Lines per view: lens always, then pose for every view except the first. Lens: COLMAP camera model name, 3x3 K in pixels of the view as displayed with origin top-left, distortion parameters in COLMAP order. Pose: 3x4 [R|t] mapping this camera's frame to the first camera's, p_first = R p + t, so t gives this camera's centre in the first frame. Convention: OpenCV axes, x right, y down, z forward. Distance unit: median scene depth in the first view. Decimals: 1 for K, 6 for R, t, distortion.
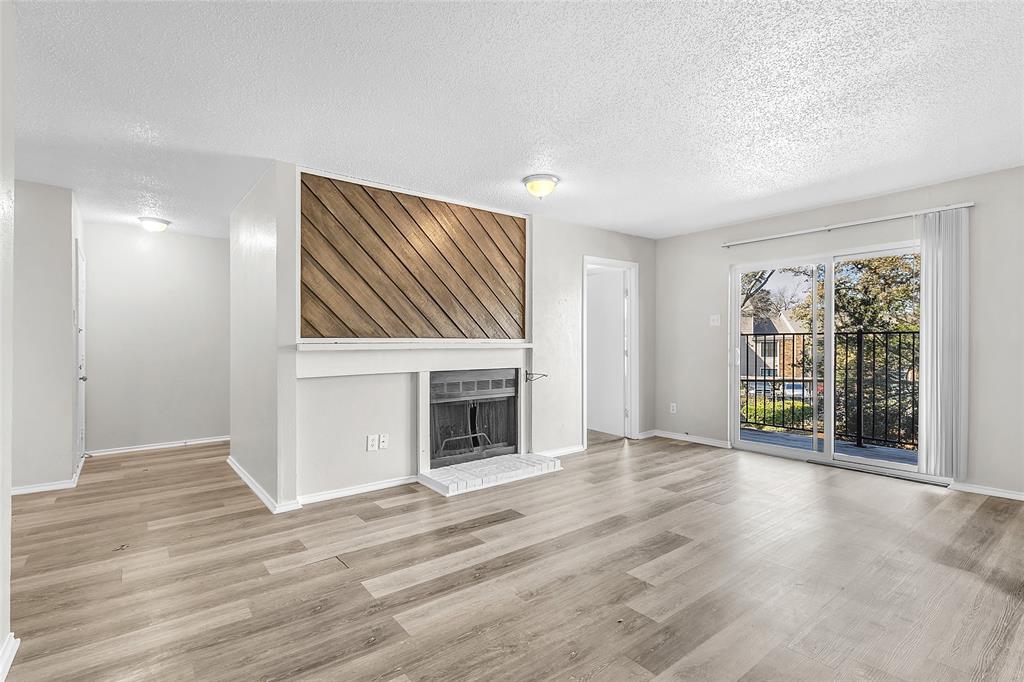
lens RADIAL K [[504.0, 0, 512.0], [0, 504.0, 341.0], [0, 0, 1]] dist [0.000640, 0.000062]
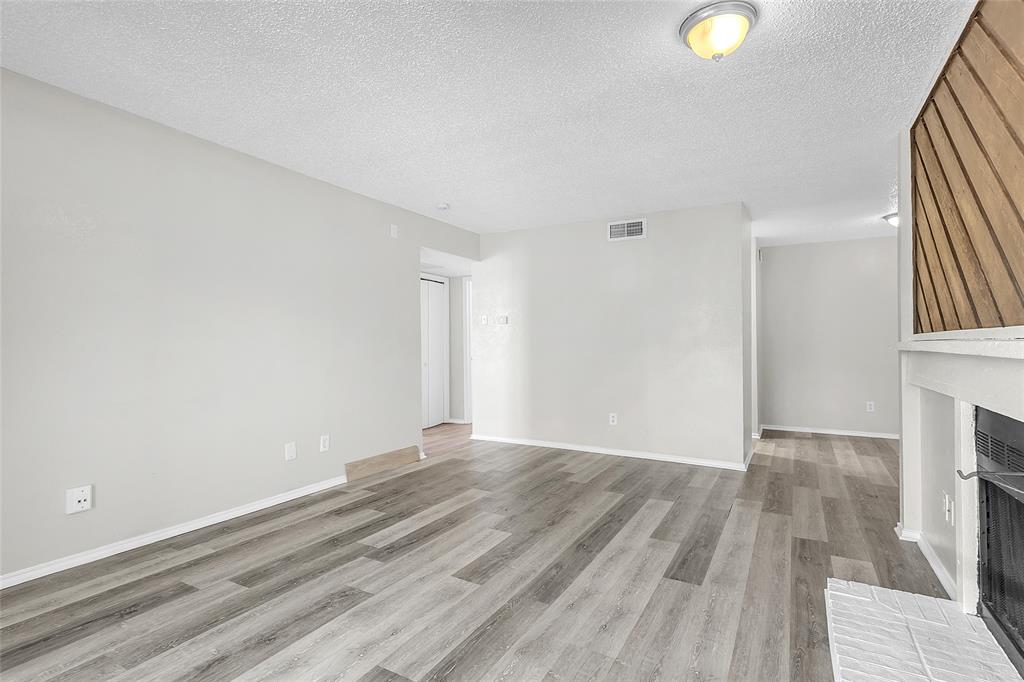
lens RADIAL K [[473.1, 0, 512.0], [0, 473.1, 341.0], [0, 0, 1]] dist [0.015148, -0.001212]
pose [[-0.928755, 0.005818, -0.370648, 0.400002], [0.010997, 0.999869, -0.011861, 0.005041], [0.370531, -0.015092, -0.928698, 1.276403]]
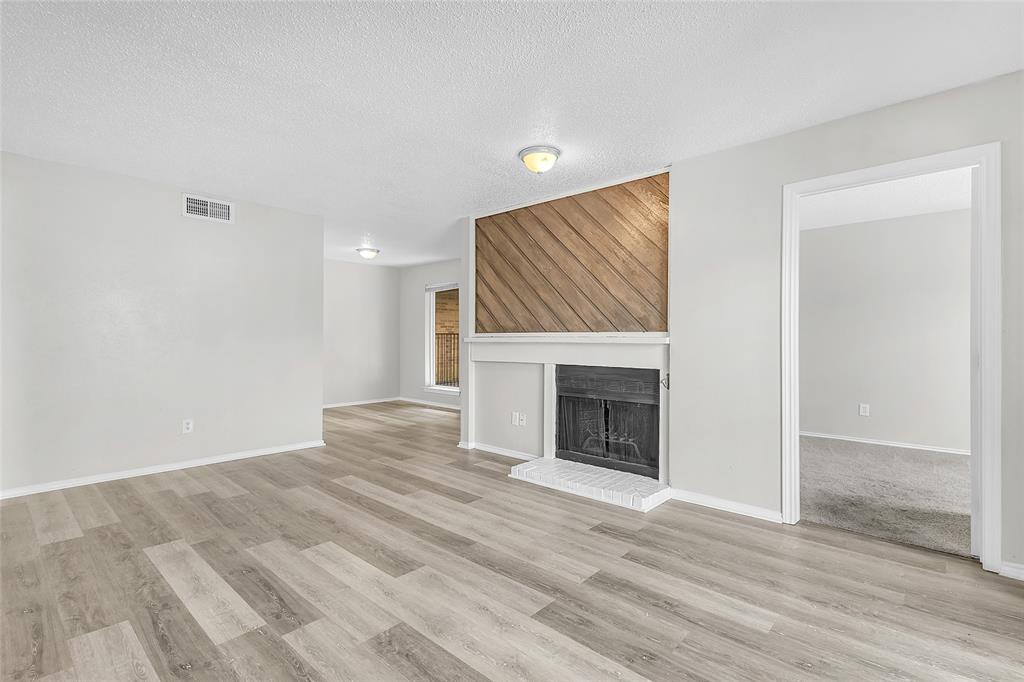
lens RADIAL K [[474.6, 0, 477.0], [0, 474.6, 335.3], [0, 0, 1]] dist [-0.000189, 0.000028]
pose [[0.110622, -0.001695, -0.993861, 0.816705], [0.005730, 0.999983, -0.001068, 0.000586], [0.993846, -0.005577, 0.110630, 0.745212]]
